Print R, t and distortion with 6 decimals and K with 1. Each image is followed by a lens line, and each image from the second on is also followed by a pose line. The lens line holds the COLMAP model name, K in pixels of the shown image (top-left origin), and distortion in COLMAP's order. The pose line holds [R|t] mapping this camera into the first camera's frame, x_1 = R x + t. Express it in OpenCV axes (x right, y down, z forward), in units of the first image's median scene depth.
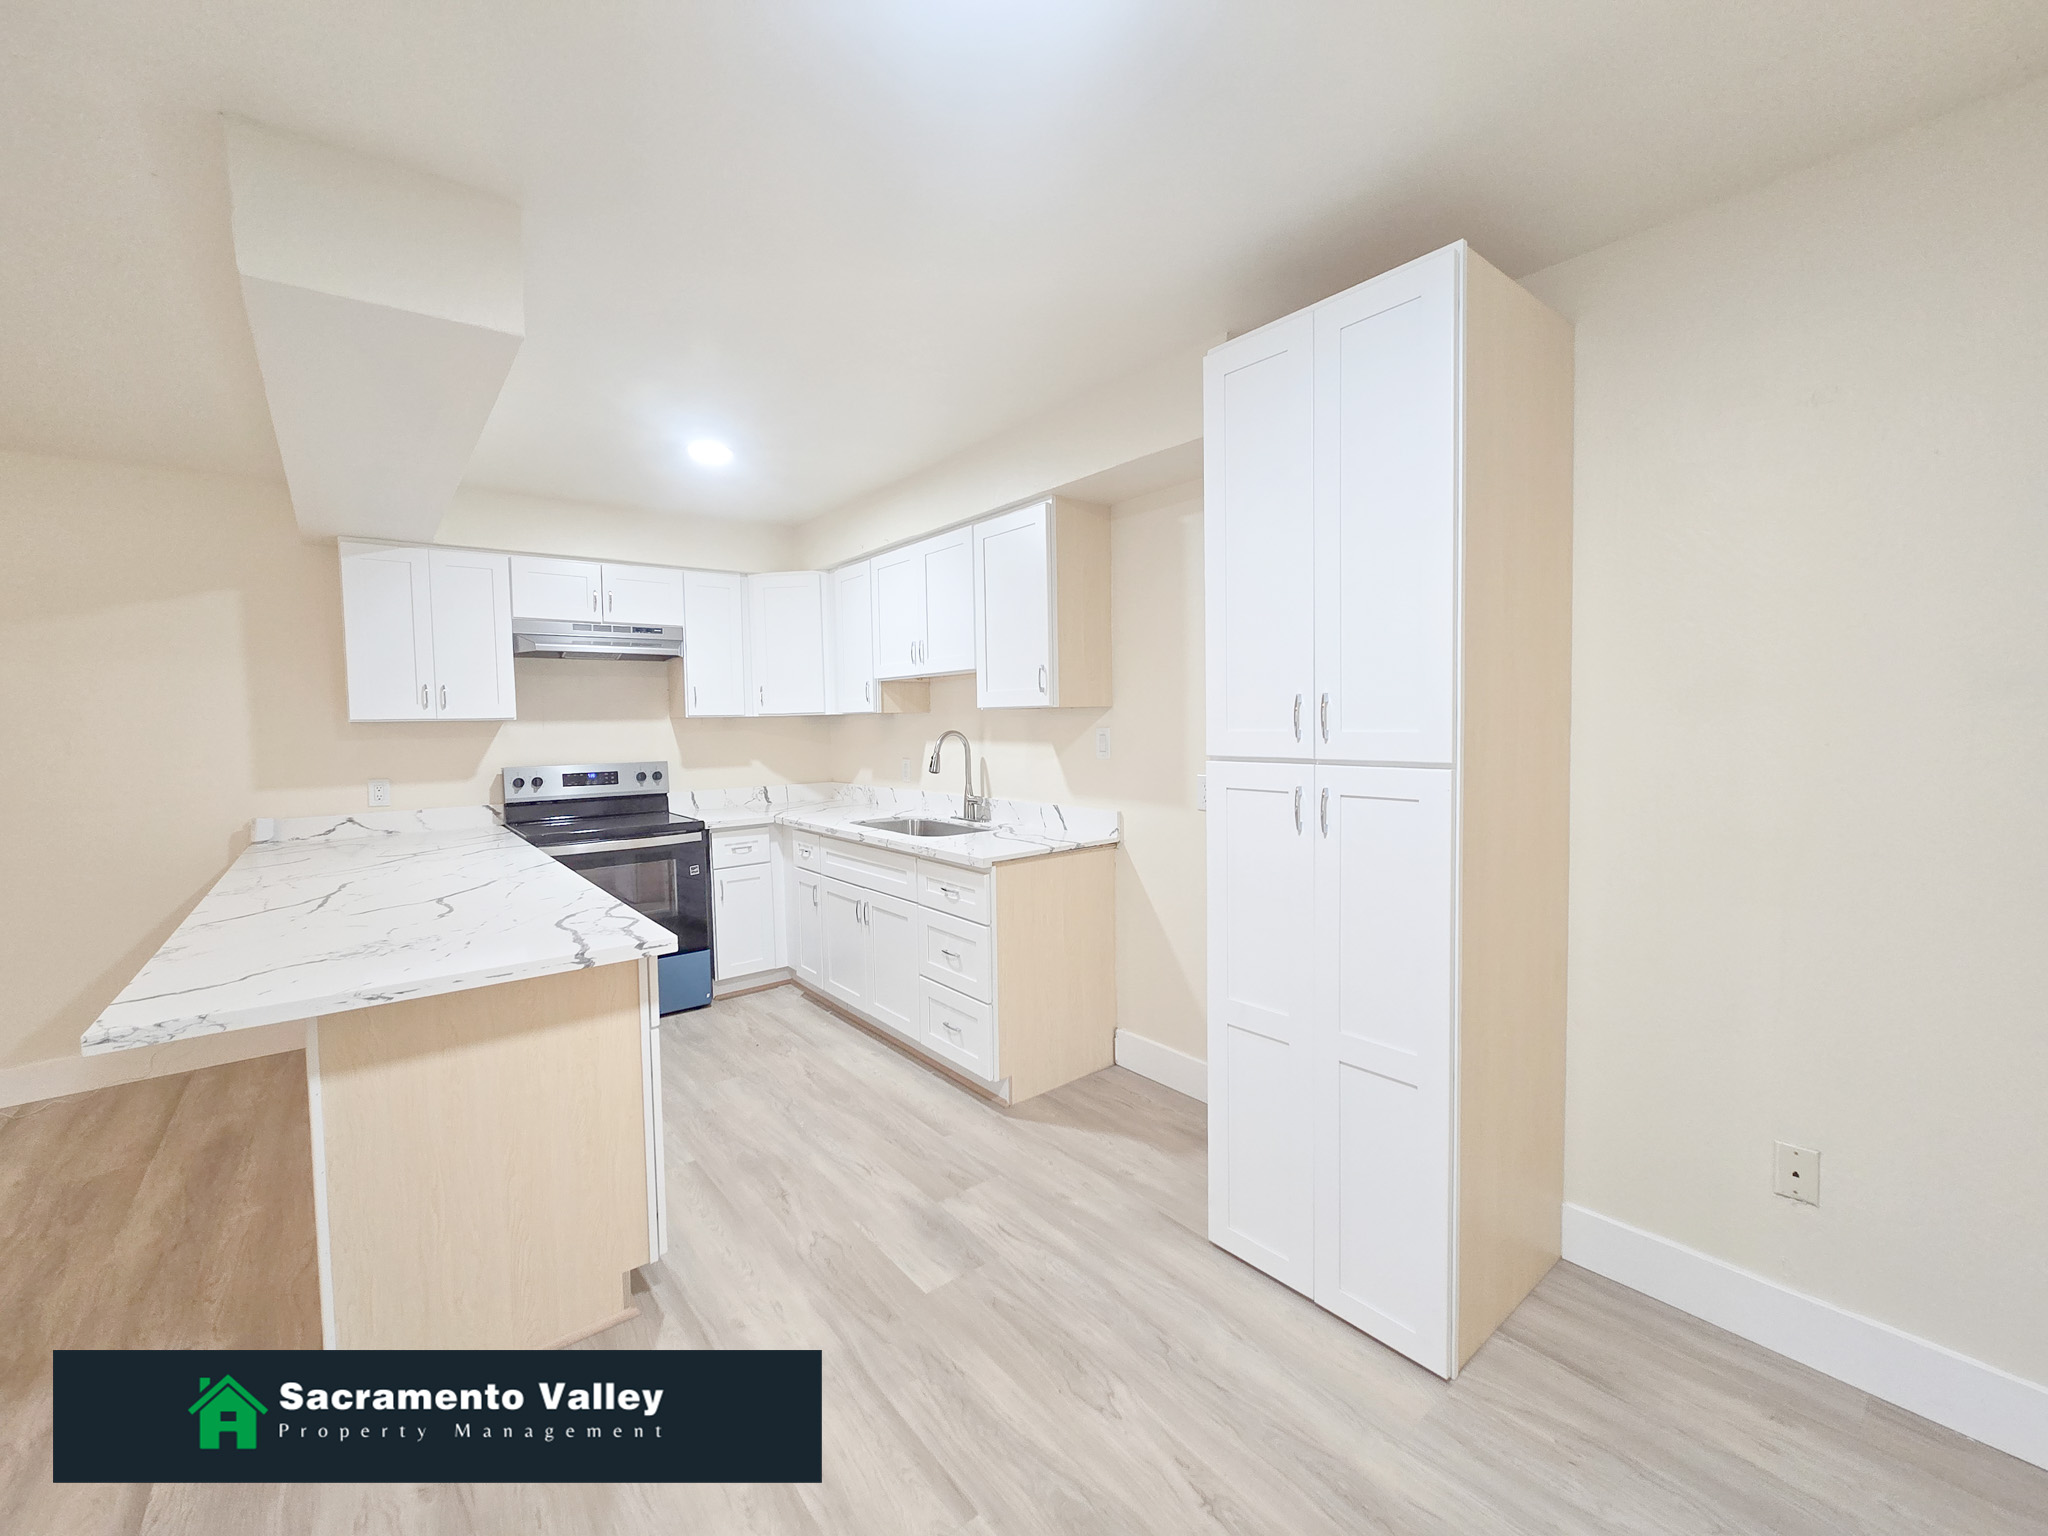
lens RADIAL K [[832.7, 0, 1006.2], [0, 832.7, 759.5], [0, 0, 1]] dist [-0.002624, -0.000010]
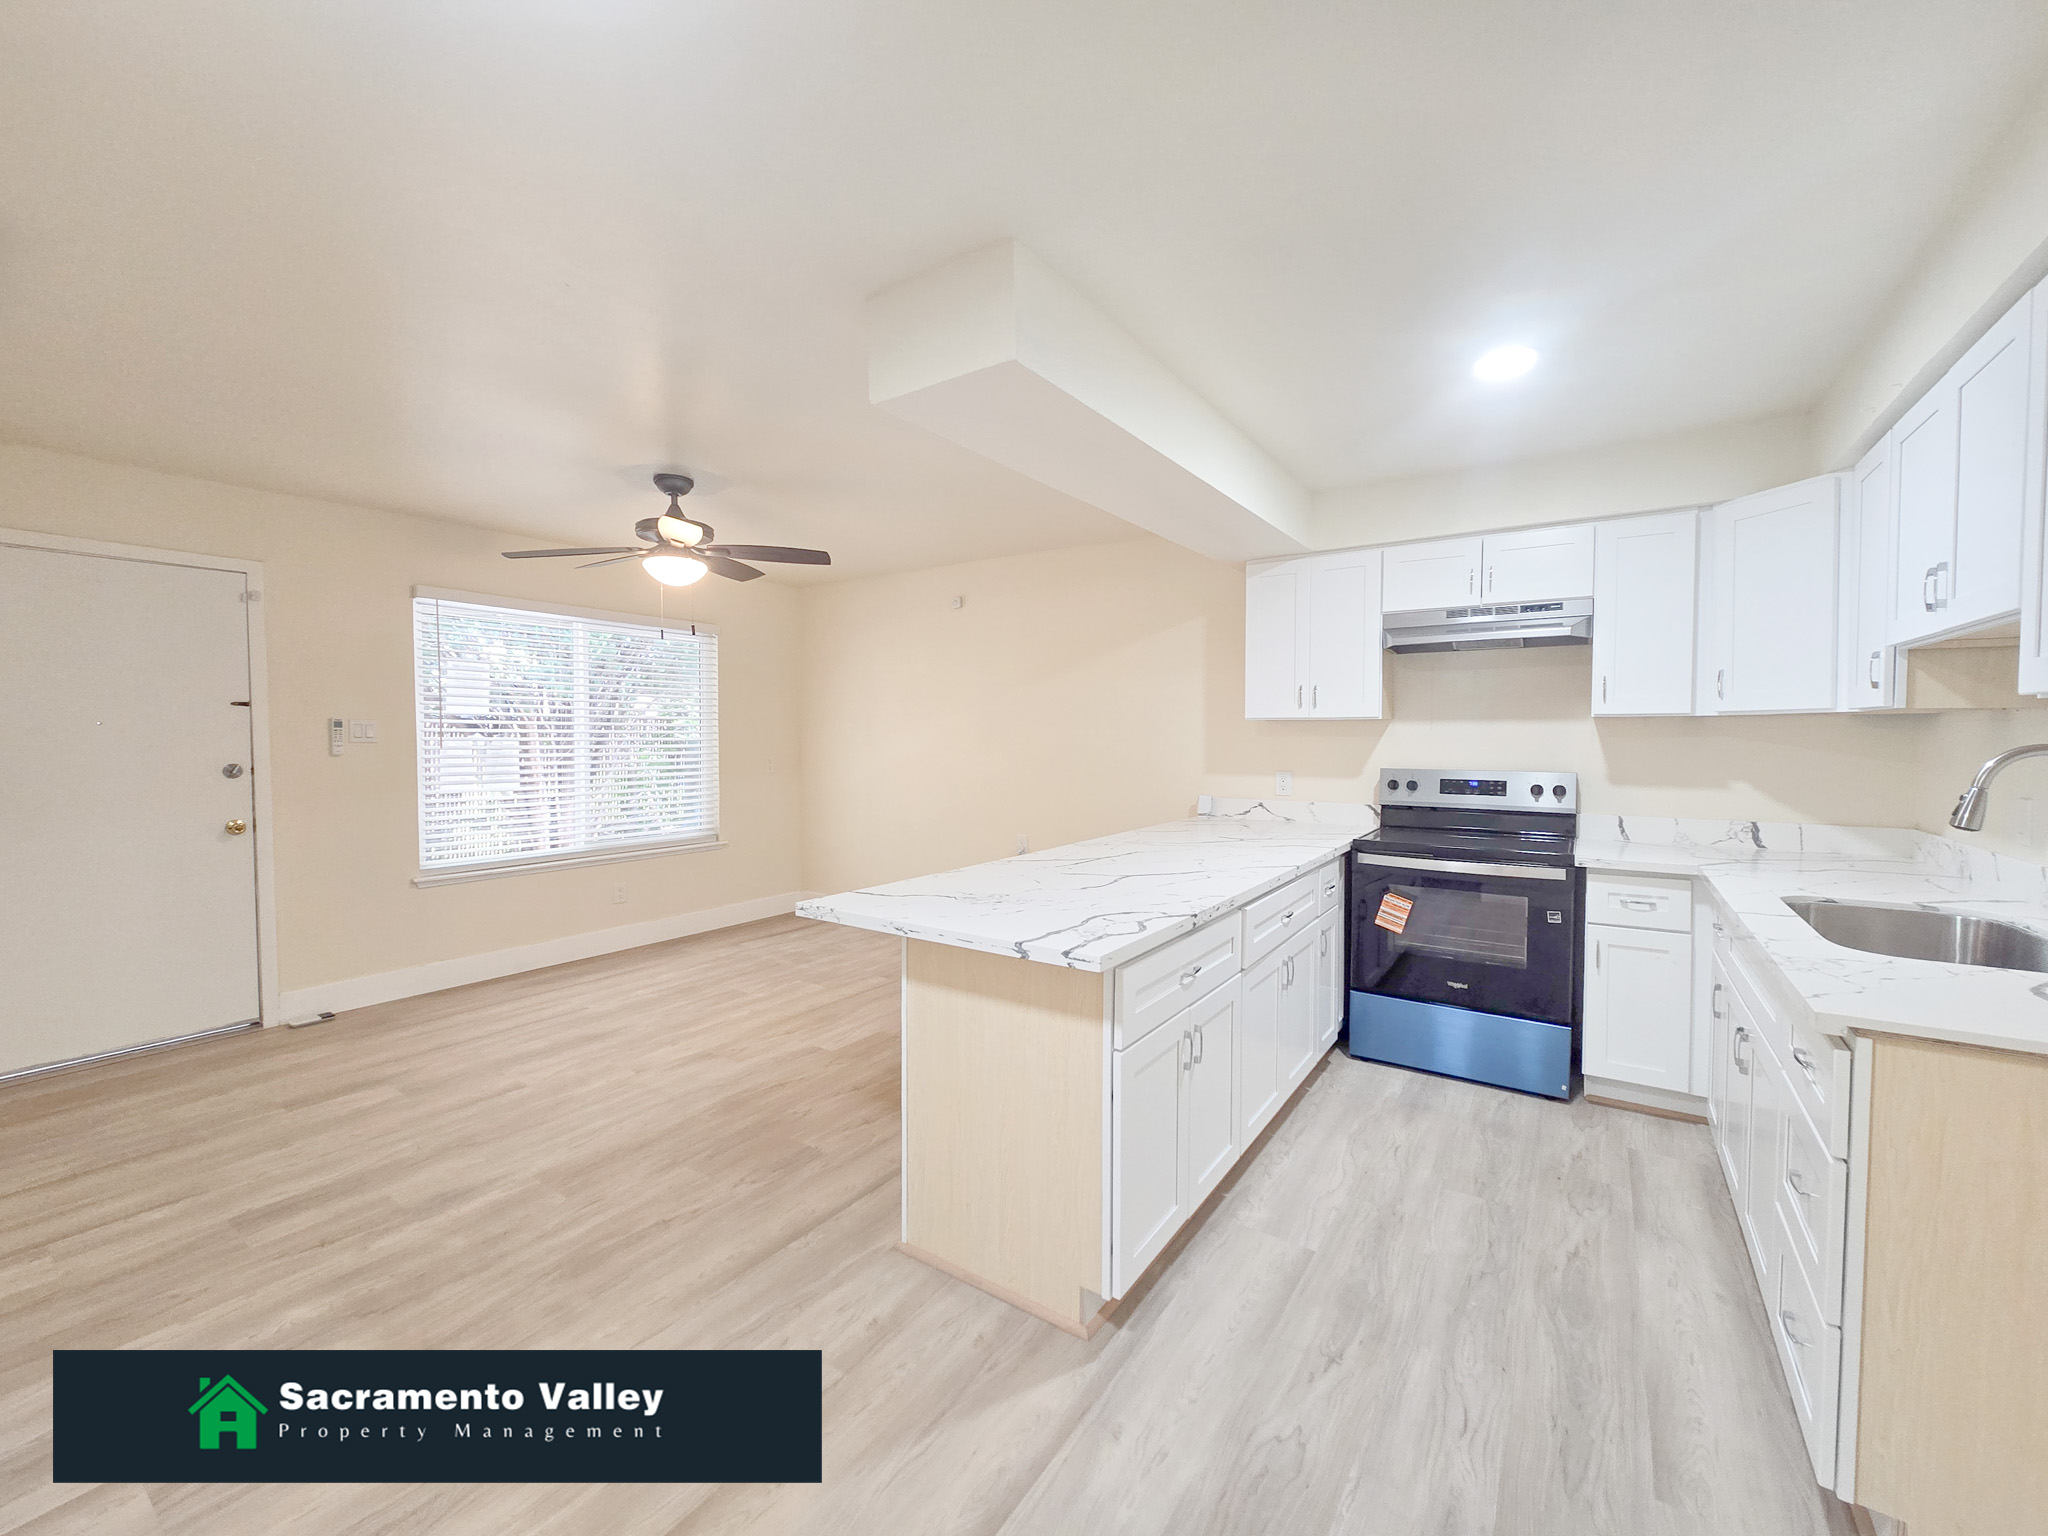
lens RADIAL K [[832.7, 0, 1006.2], [0, 832.7, 759.5], [0, 0, 1]] dist [-0.002624, -0.000010]
pose [[0.289858, 0.048951, -0.955817, 0.209326], [-0.050711, 0.998074, 0.035737, -0.013274], [0.955725, 0.038112, 0.291782, 0.309934]]
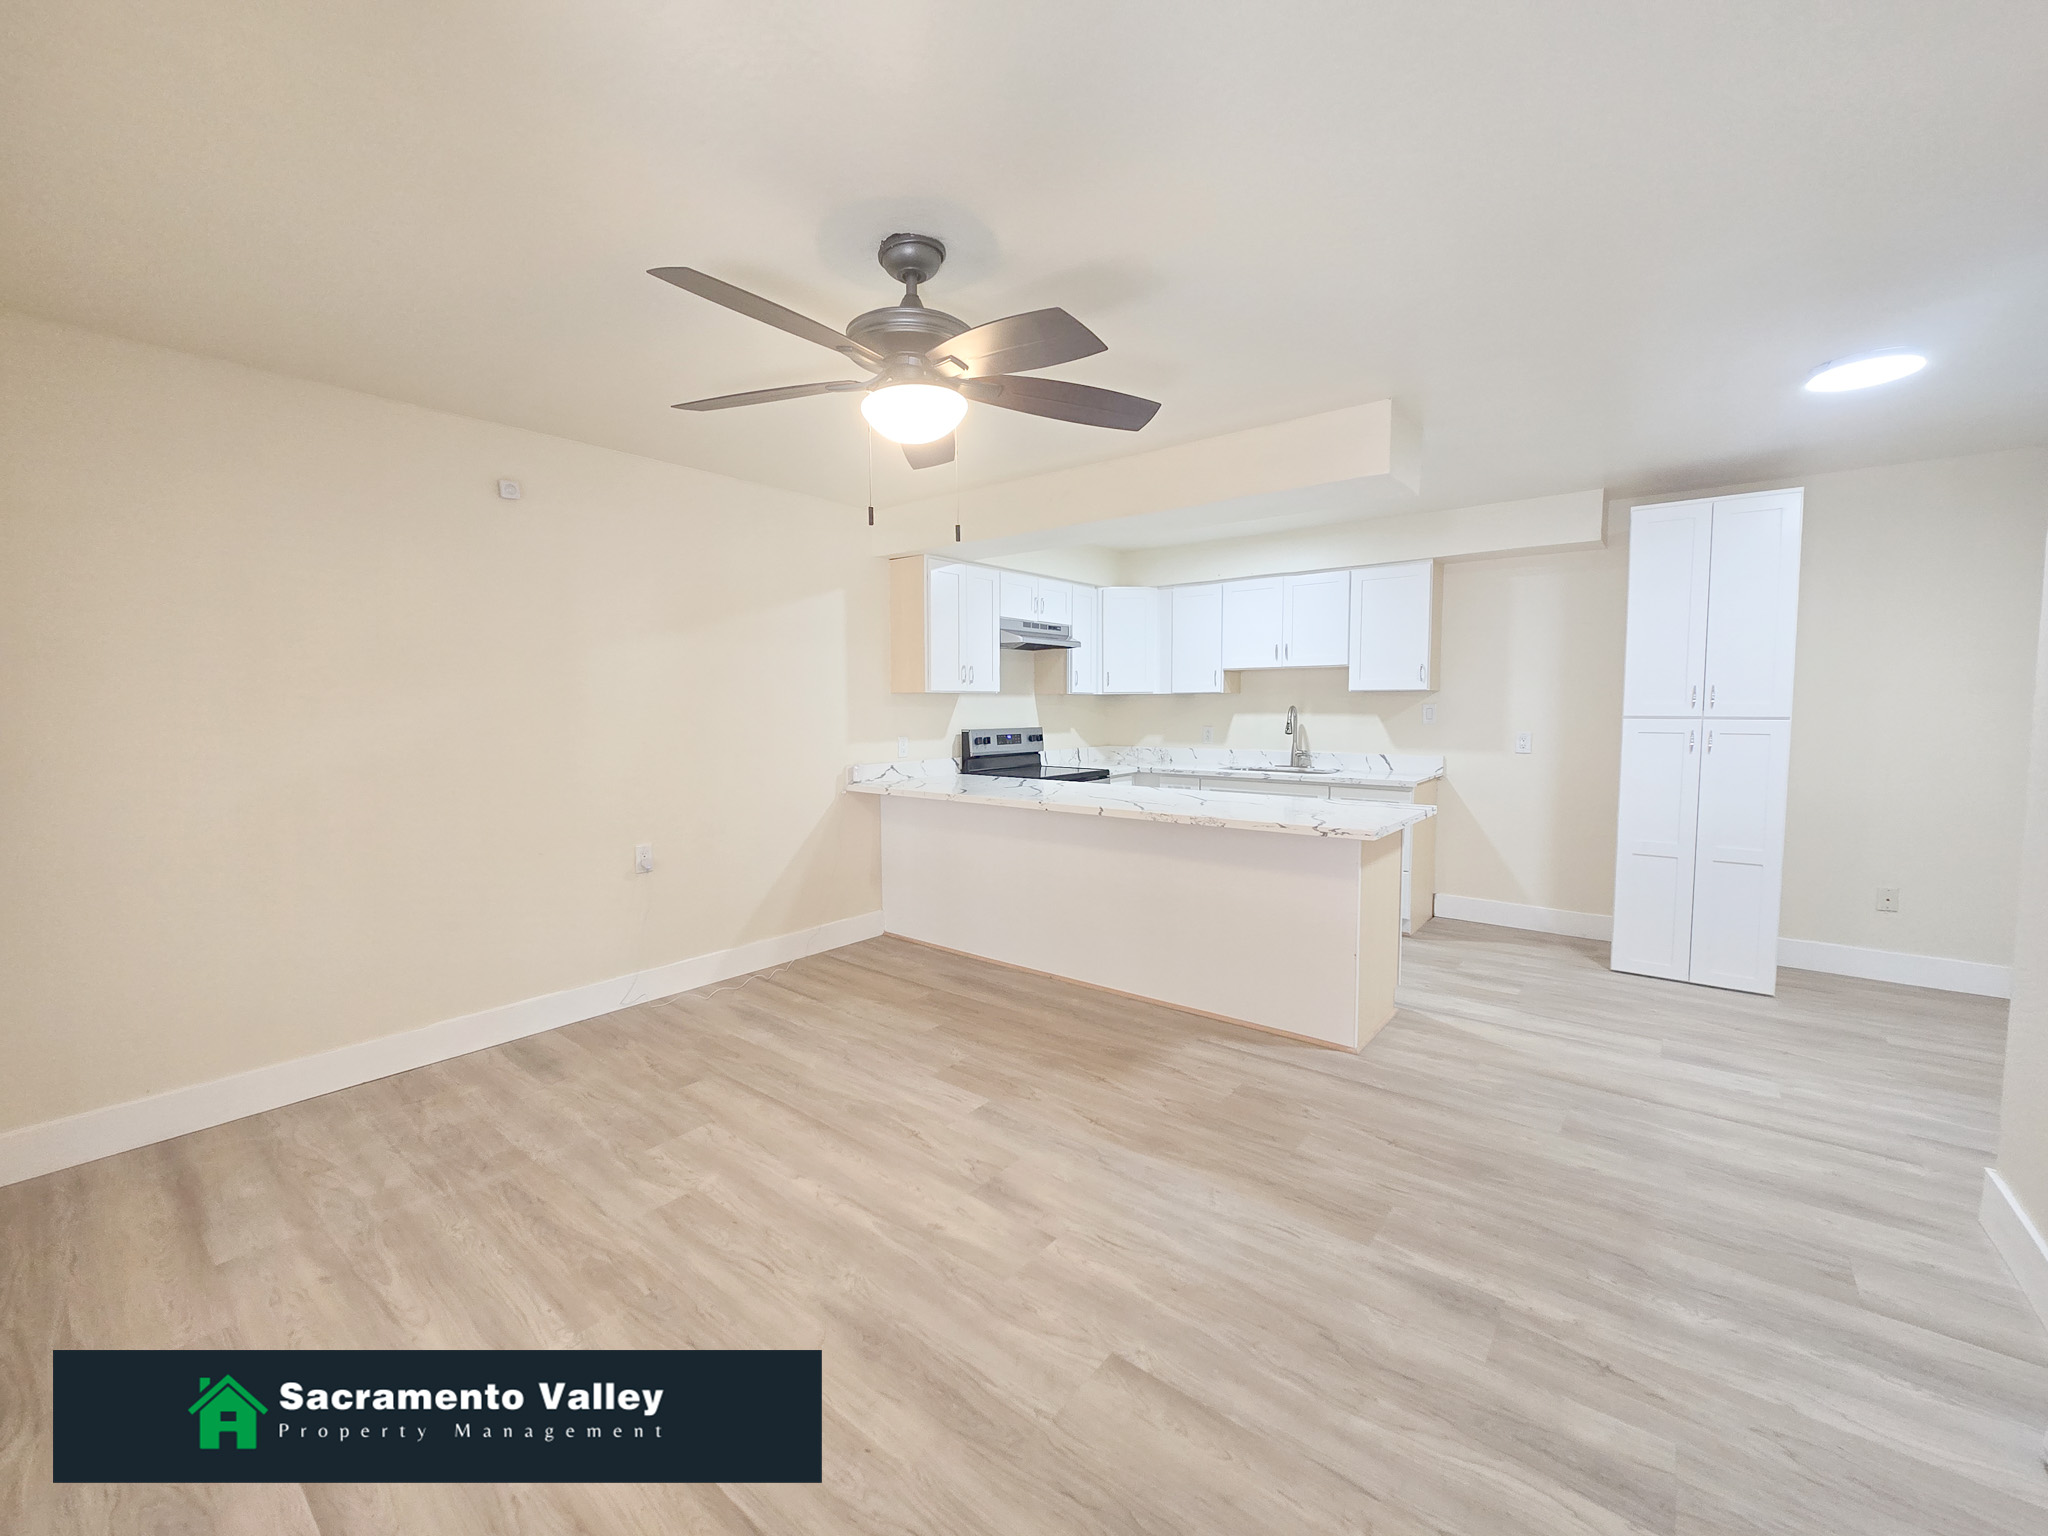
lens RADIAL K [[832.7, 0, 1006.2], [0, 832.7, 759.5], [0, 0, 1]] dist [-0.002624, -0.000010]
pose [[0.976591, -0.000636, 0.215105, -0.871047], [-0.002889, 0.999867, 0.016072, 0.037999], [-0.215086, -0.016318, 0.976459, -0.320784]]
